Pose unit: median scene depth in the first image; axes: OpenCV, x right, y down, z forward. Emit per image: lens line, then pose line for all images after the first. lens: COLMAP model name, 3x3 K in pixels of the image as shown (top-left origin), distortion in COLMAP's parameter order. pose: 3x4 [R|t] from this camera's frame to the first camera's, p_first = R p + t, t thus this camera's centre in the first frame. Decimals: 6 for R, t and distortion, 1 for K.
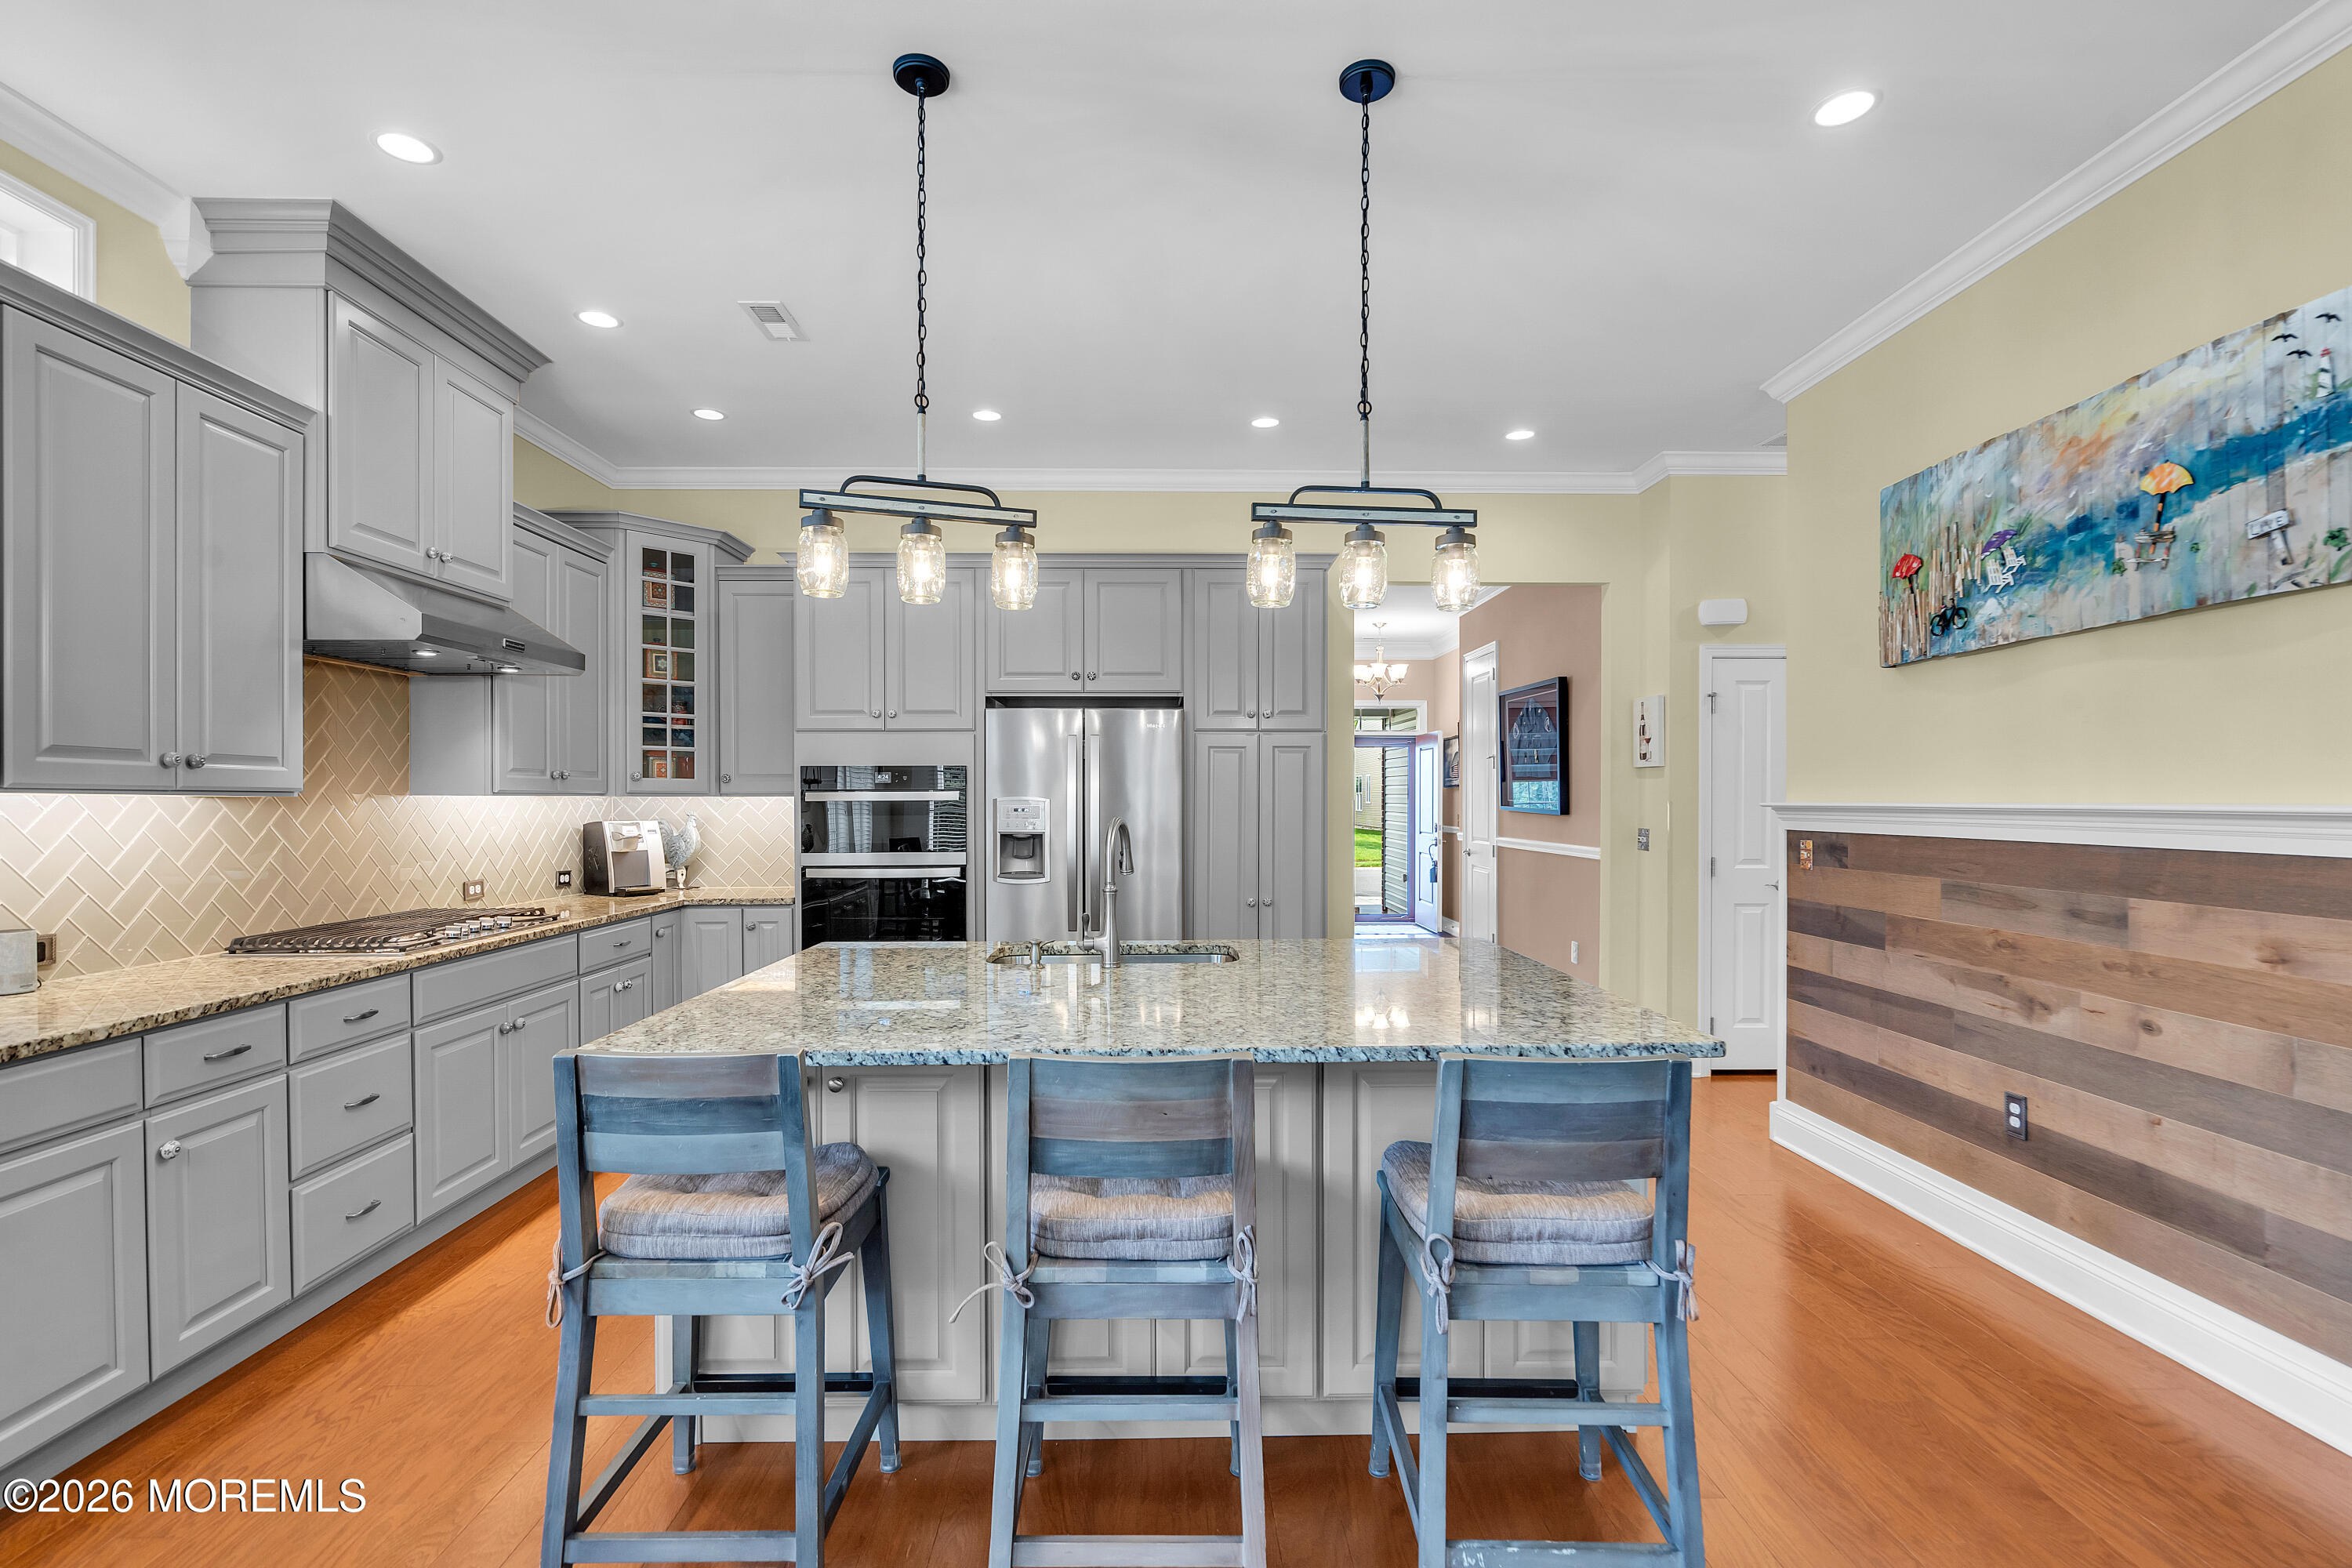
lens RADIAL K [[1078.1, 0, 1167.5], [0, 1078.1, 807.8], [0, 0, 1]] dist [-0.004771, 0.000159]
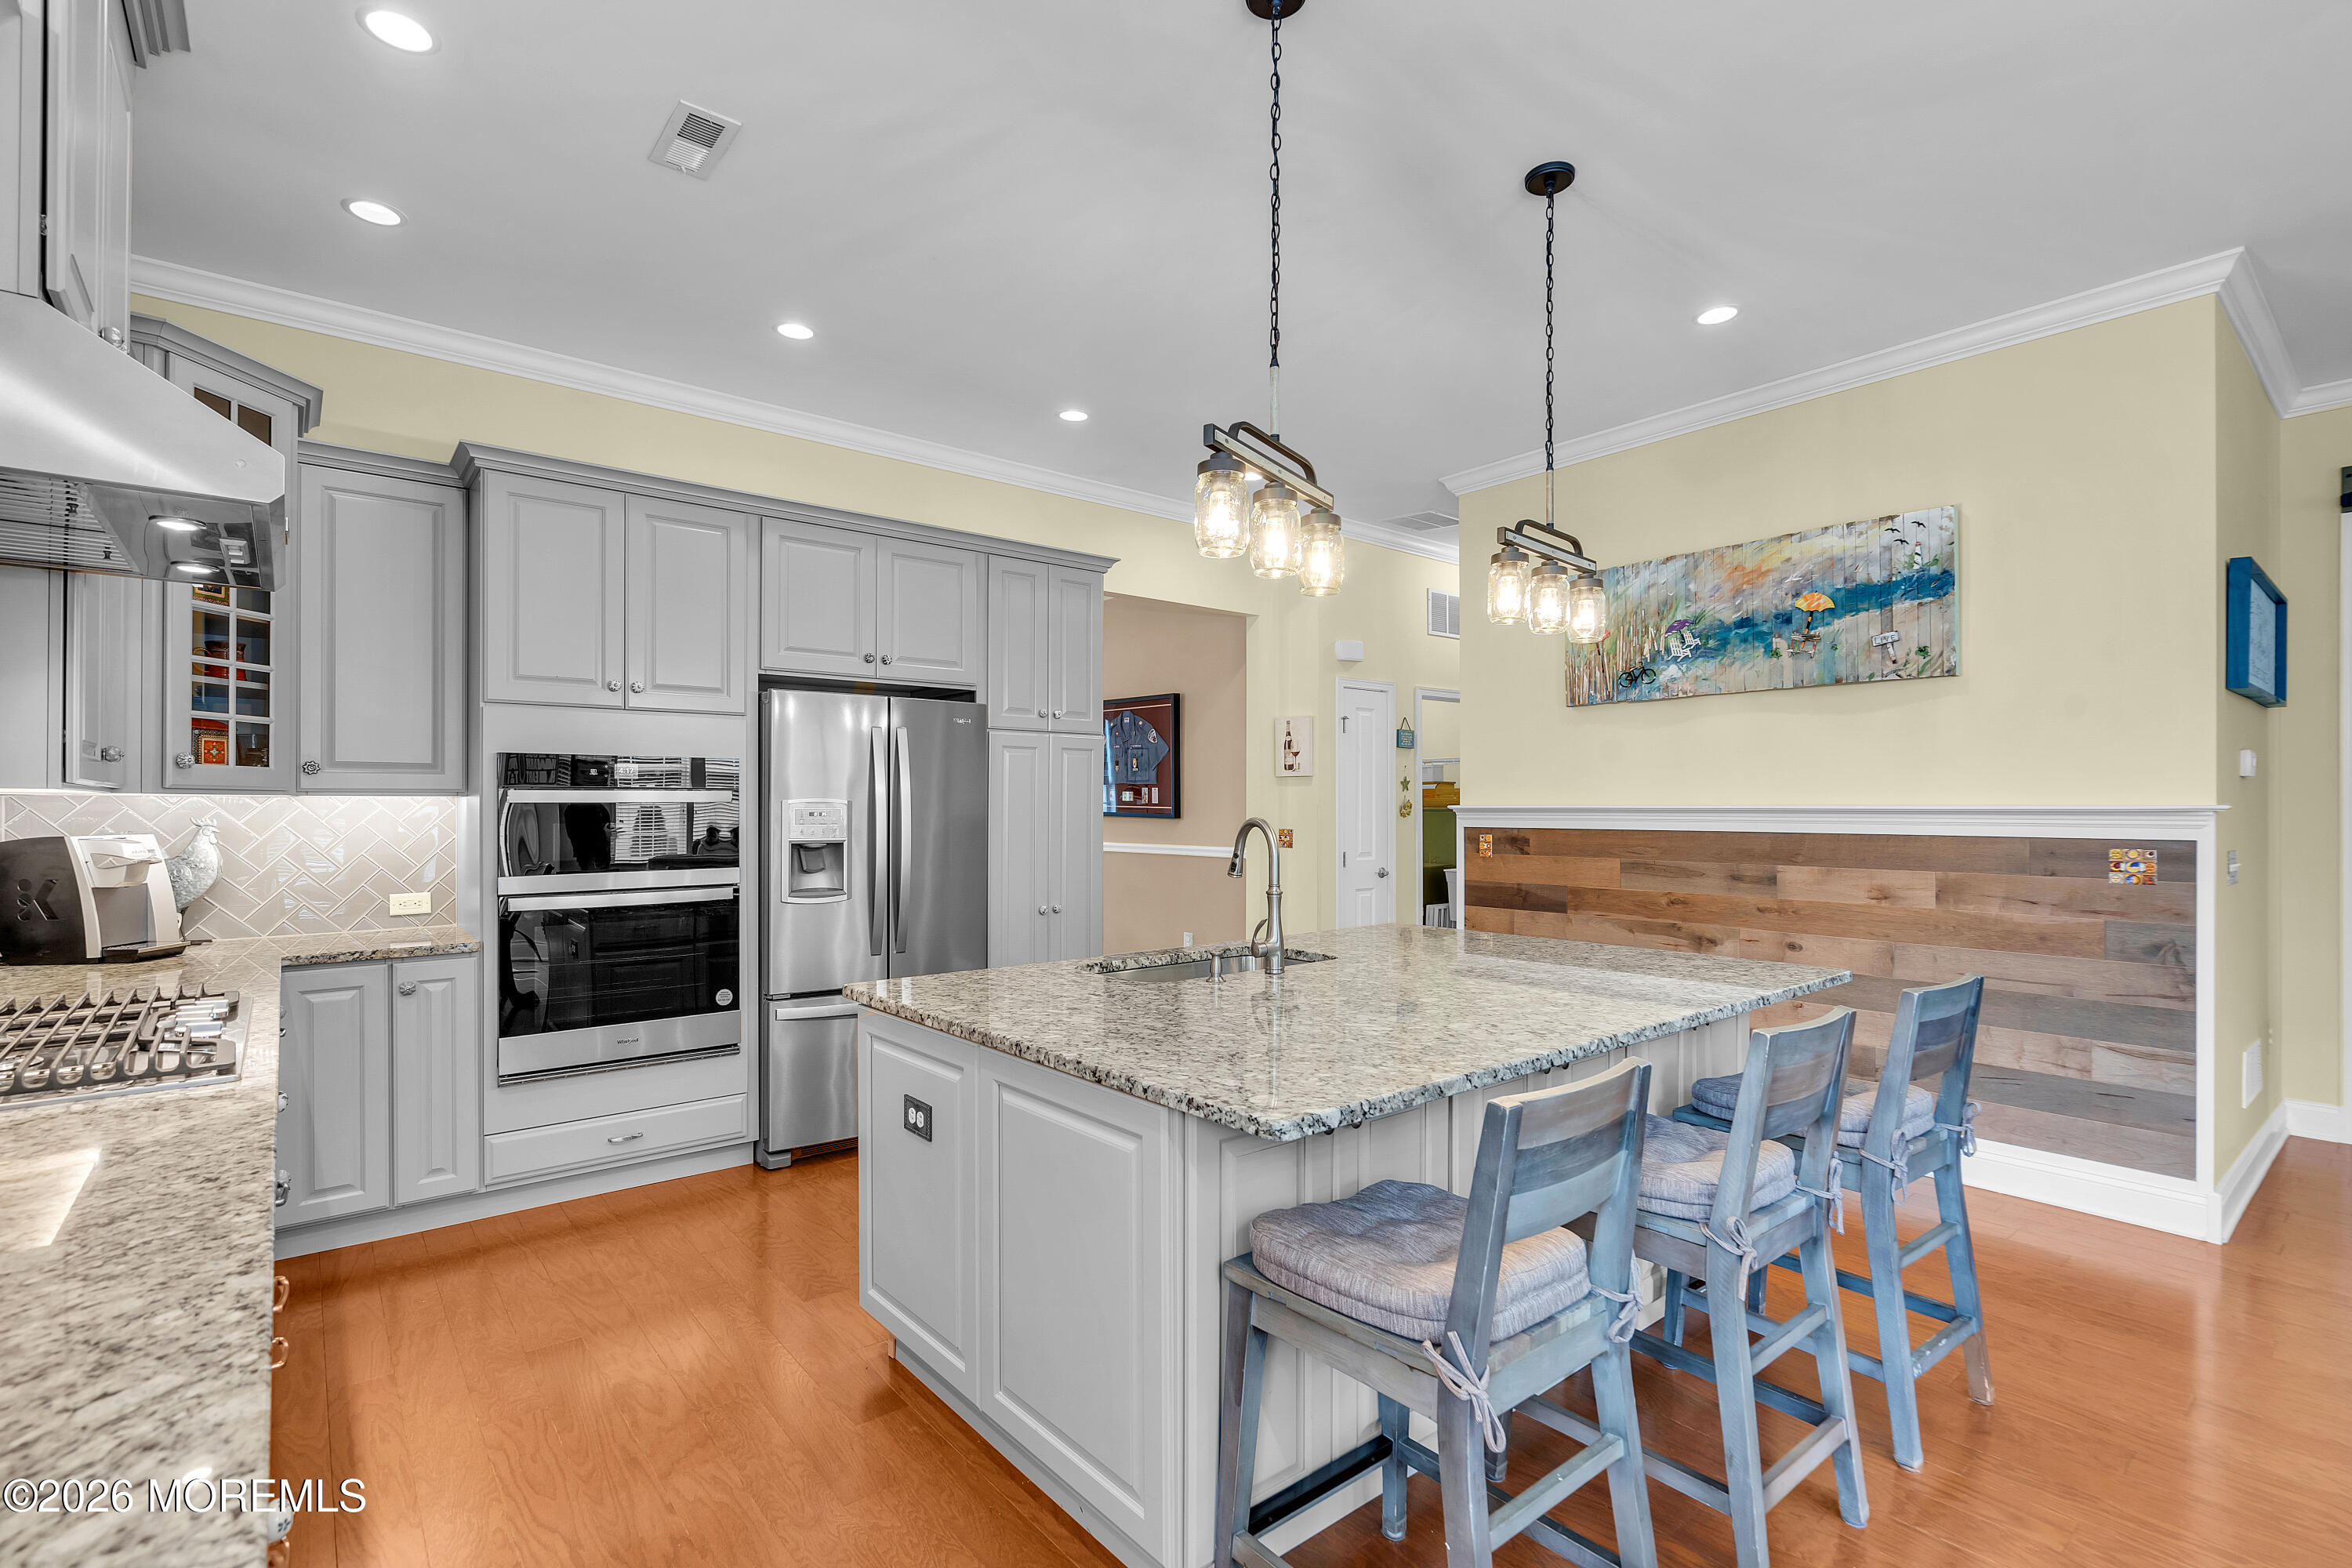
lens RADIAL K [[1078.1, 0, 1172.4], [0, 1078.1, 808.1], [0, 0, 1]] dist [-0.004771, 0.000159]
pose [[0.784102, 0.000172, 0.620632, -0.650531], [0.004307, 0.999974, -0.005718, 0.004887], [-0.620618, 0.007157, 0.784081, 0.267822]]
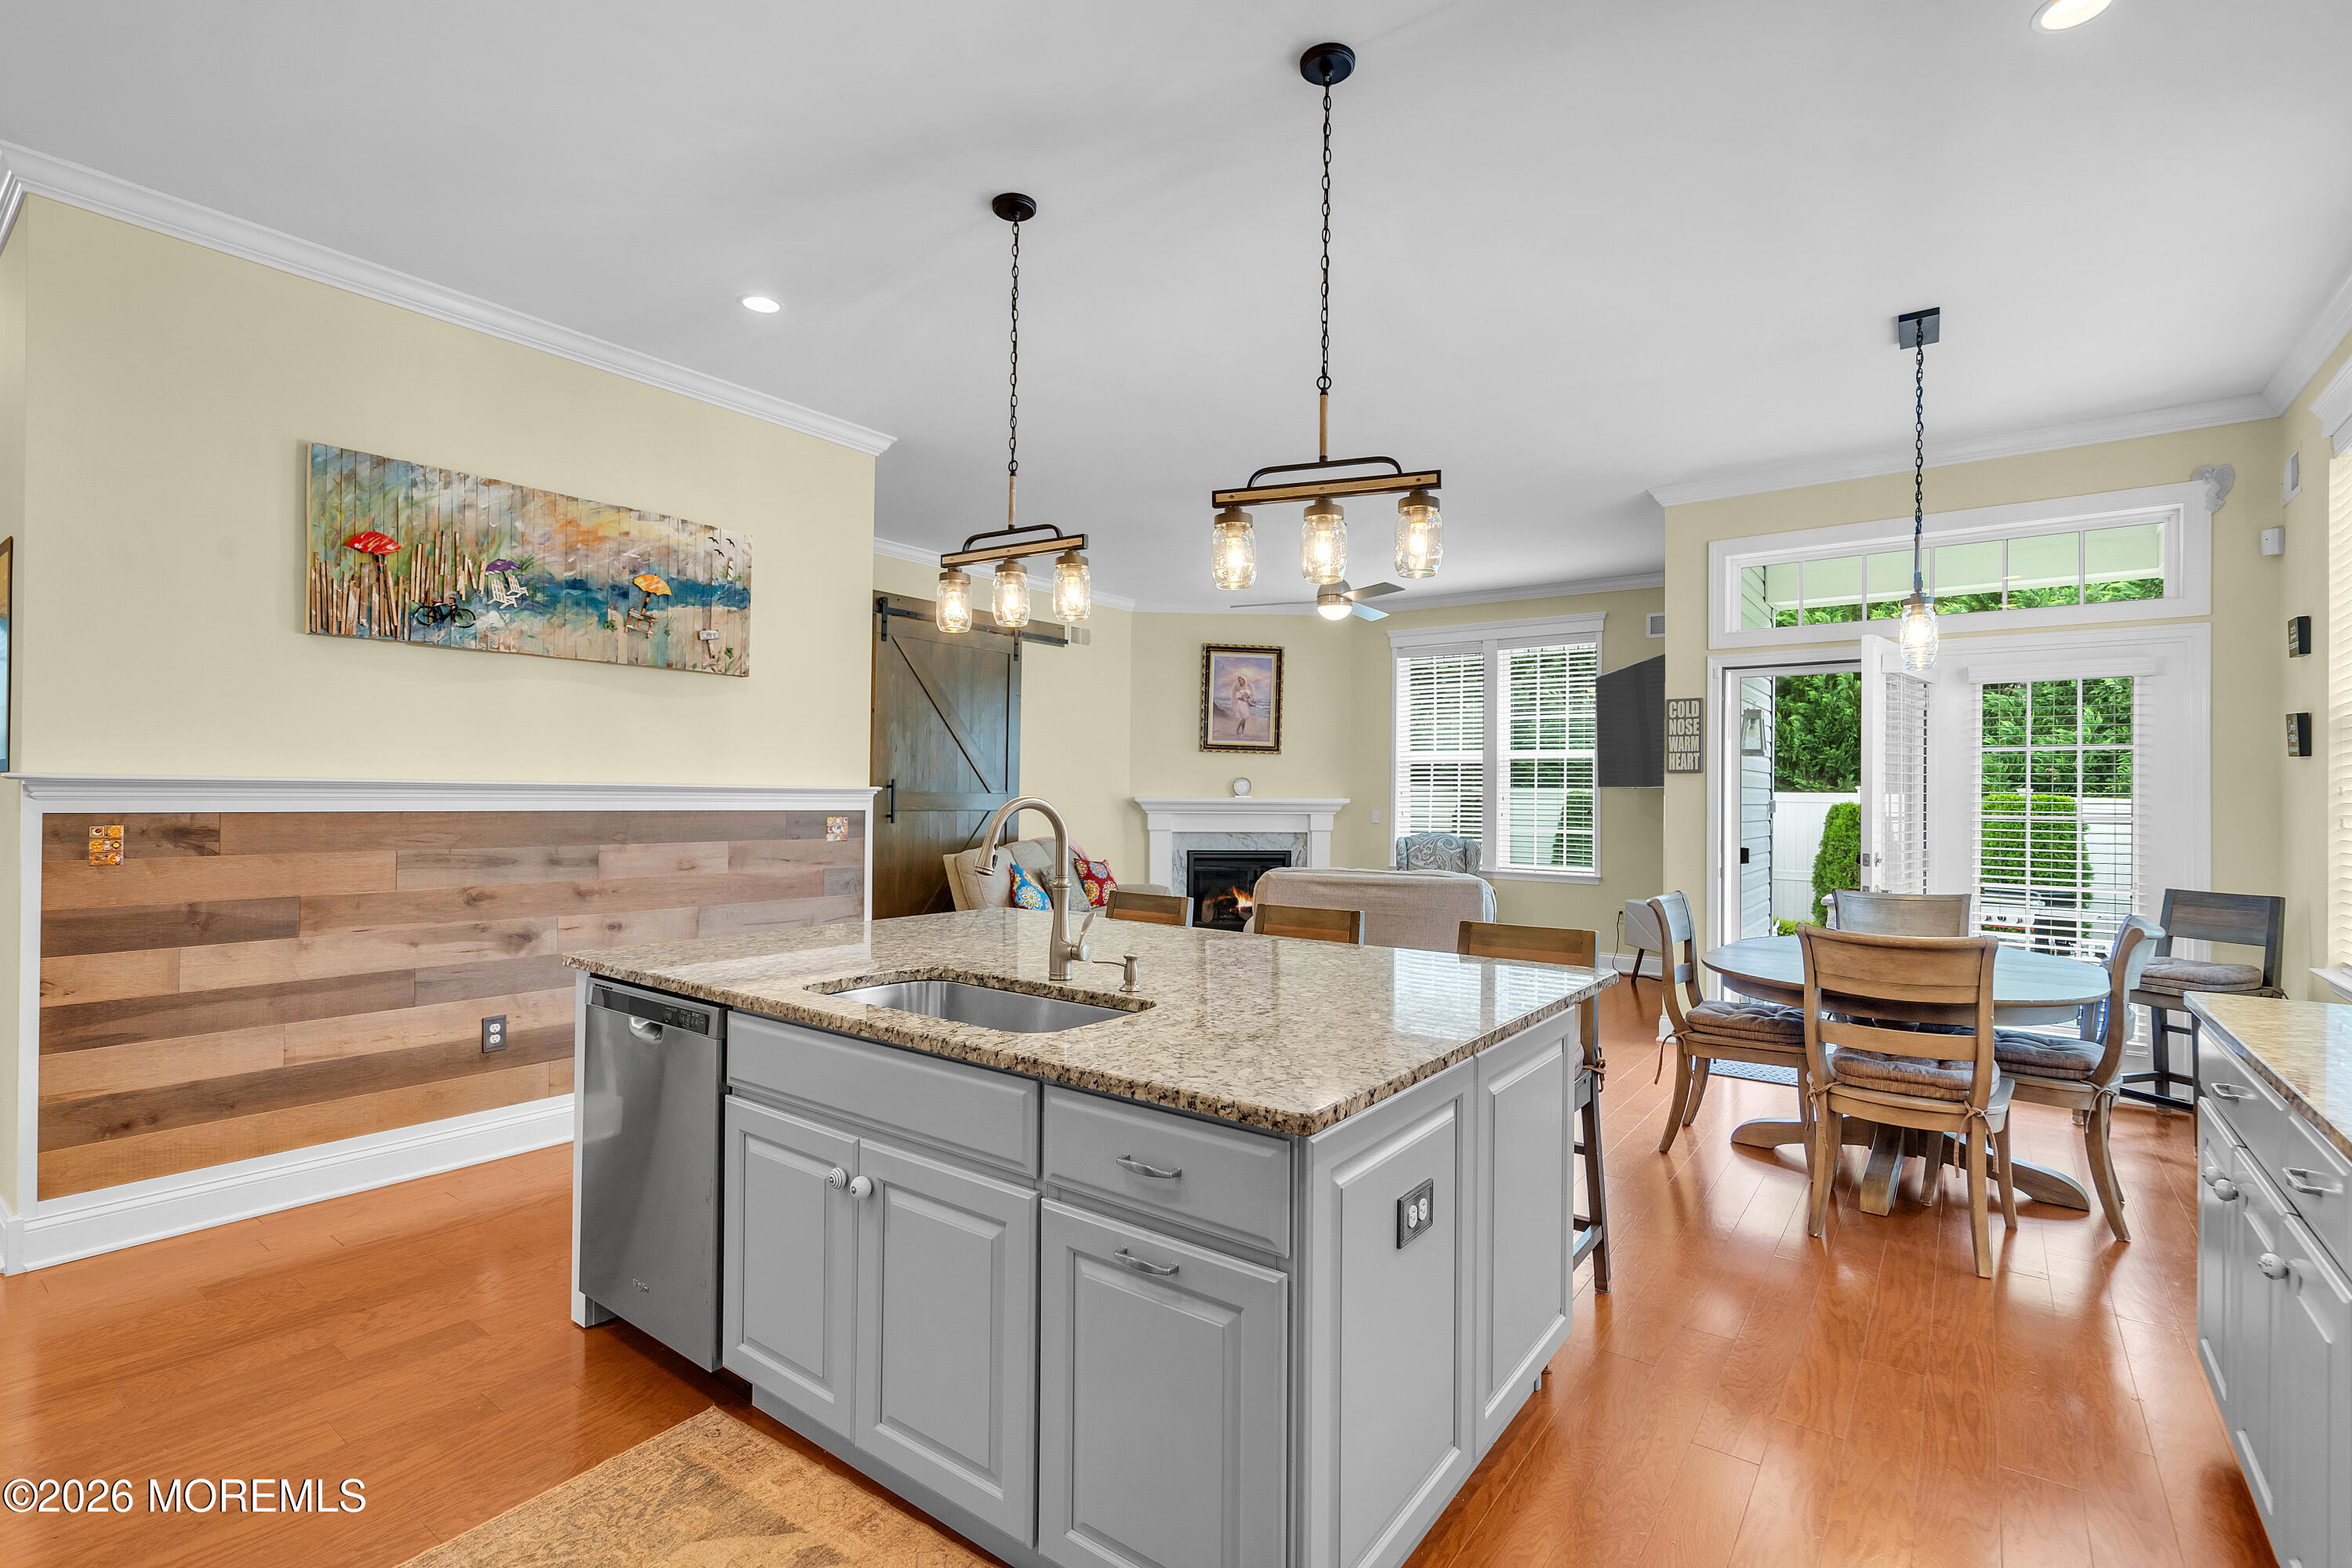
lens RADIAL K [[1078.1, 0, 1179.6], [0, 1078.1, 781.1], [0, 0, 1]] dist [-0.004771, 0.000159]
pose [[-0.792797, 0.001548, 0.609484, -0.562503], [-0.004233, 0.999959, -0.008045, 0.002816], [-0.609472, -0.008958, -0.792757, 1.437500]]
